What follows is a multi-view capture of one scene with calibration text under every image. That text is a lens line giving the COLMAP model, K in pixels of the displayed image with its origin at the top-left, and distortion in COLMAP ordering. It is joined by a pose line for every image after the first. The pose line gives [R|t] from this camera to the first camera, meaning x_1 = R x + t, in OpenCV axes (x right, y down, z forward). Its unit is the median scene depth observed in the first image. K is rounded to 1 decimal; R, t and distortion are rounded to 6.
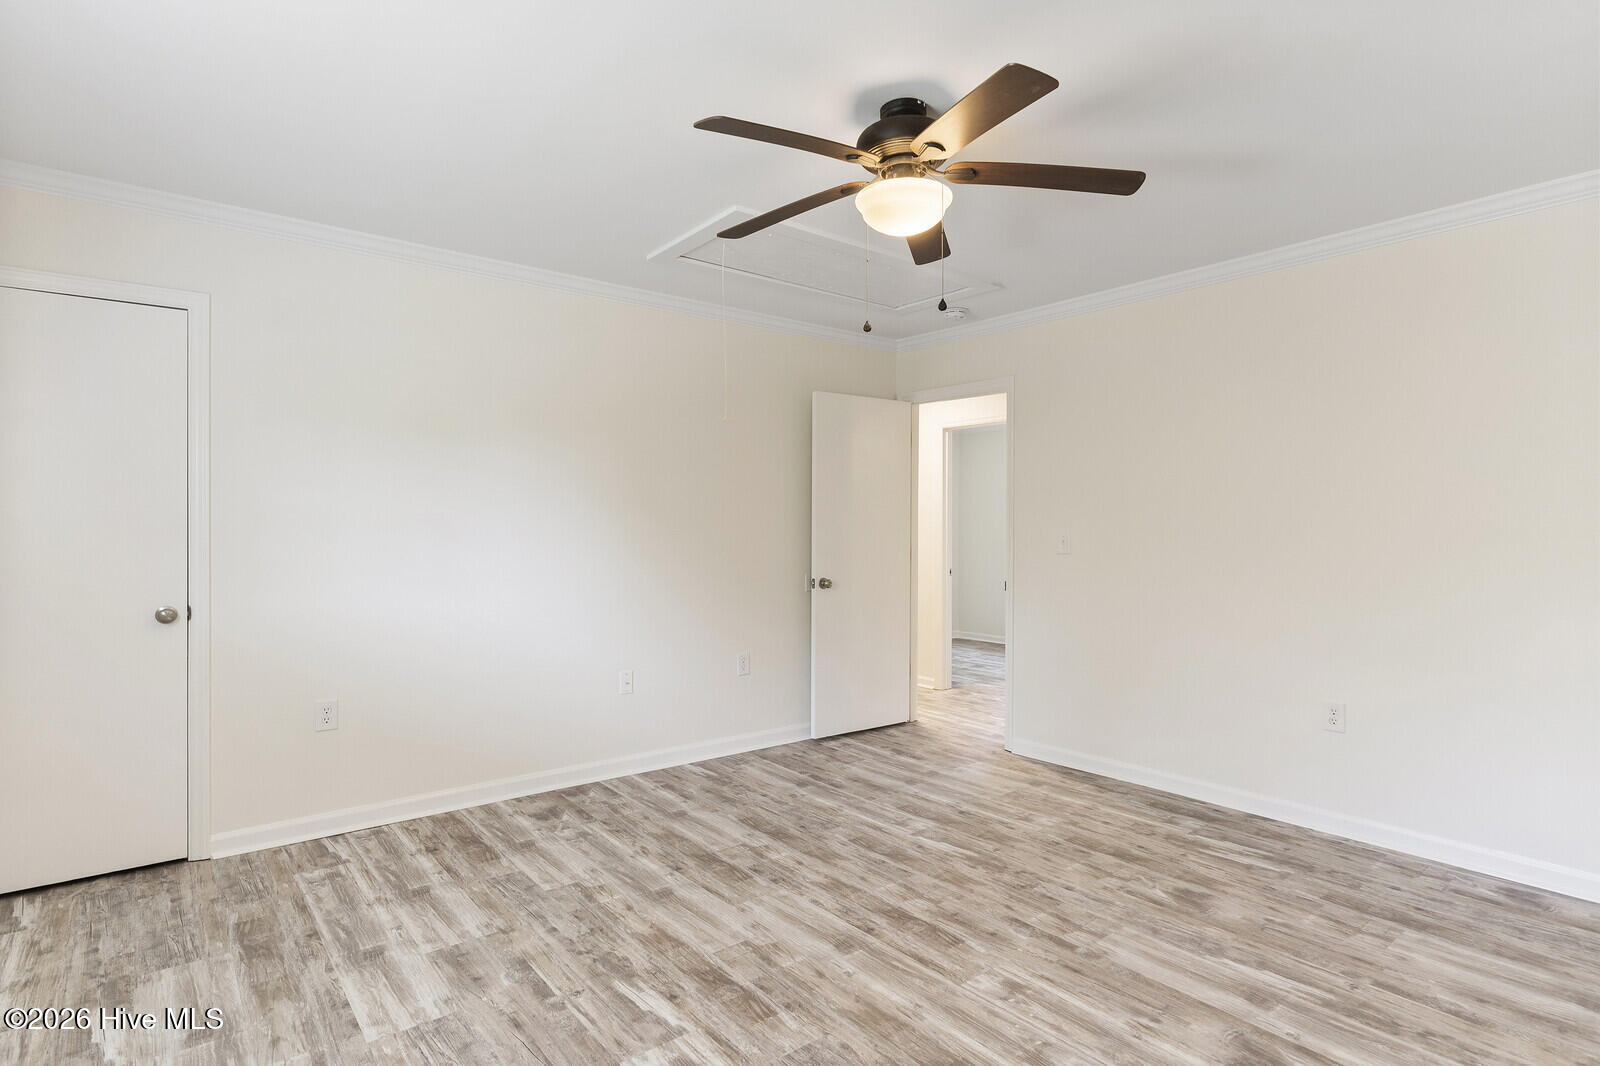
lens RADIAL K [[842.2, 0, 799.4], [0, 842.2, 526.9], [0, 0, 1]] dist [0.016764, 0.002196]
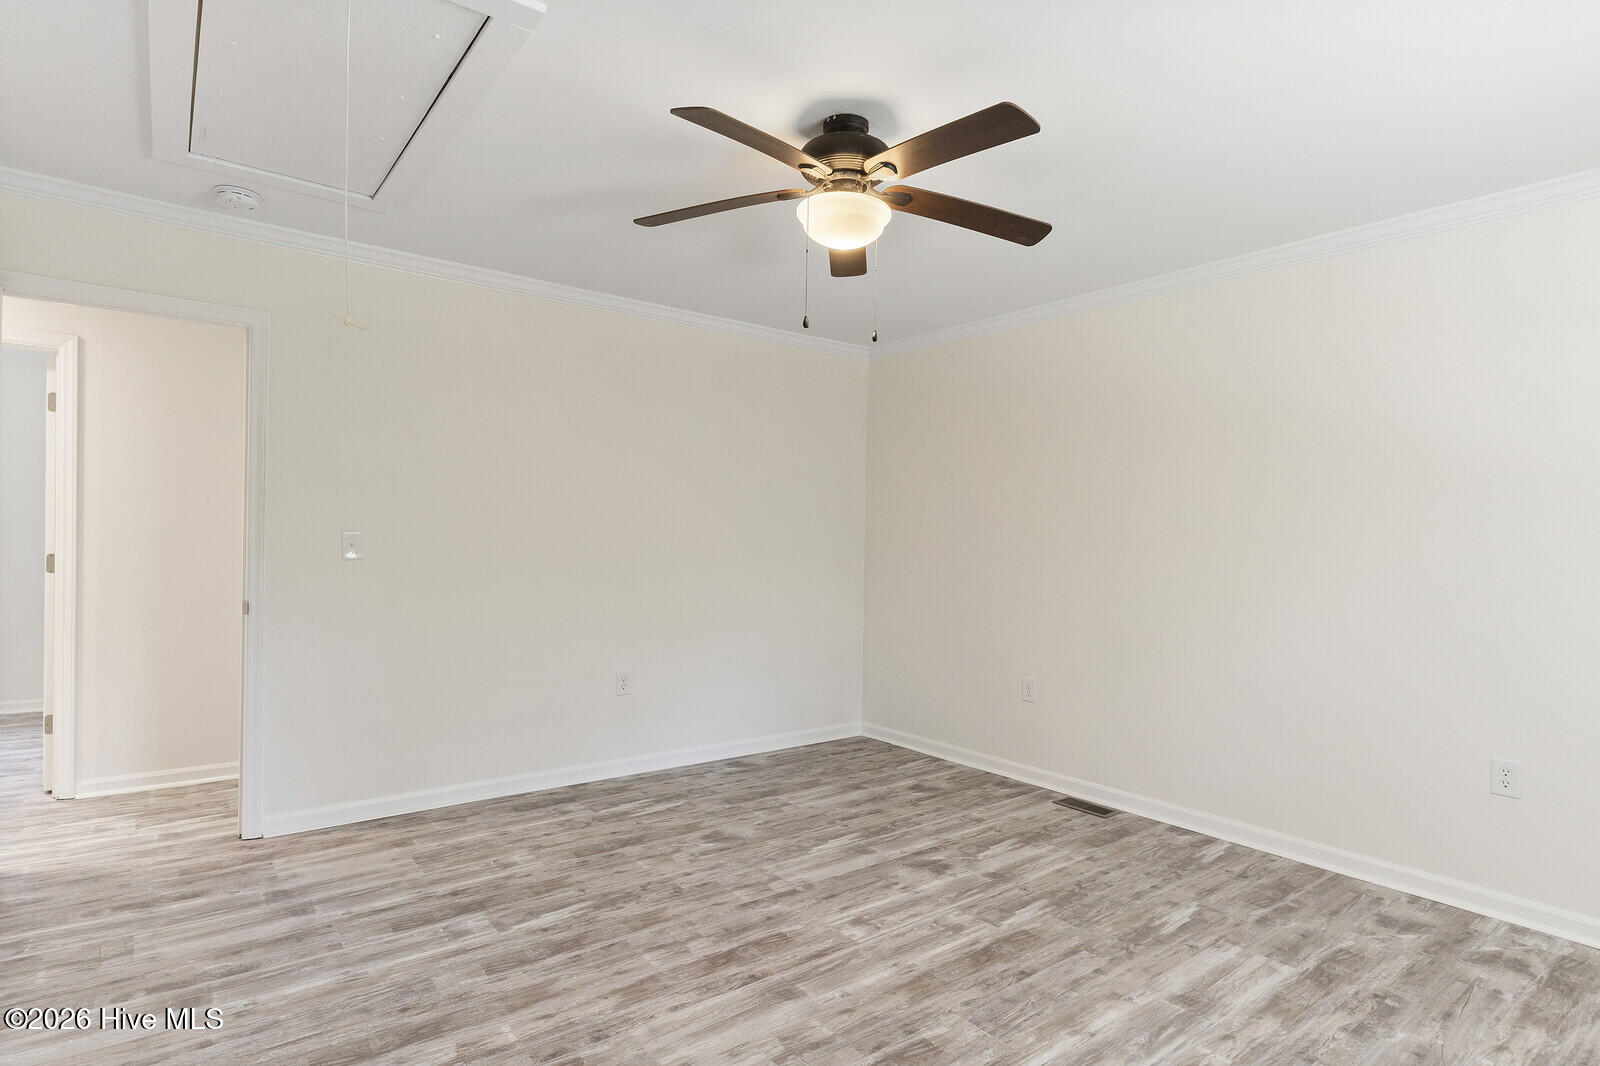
lens RADIAL K [[792.1, 0, 797.5], [0, 792.1, 538.9], [0, 0, 1]] dist [0.006237, 0.001658]
pose [[0.037990, 0.001966, 0.999276, -0.663886], [-0.026444, 0.999650, -0.000961, -0.018155], [-0.998928, -0.026389, 0.038029, 0.754097]]
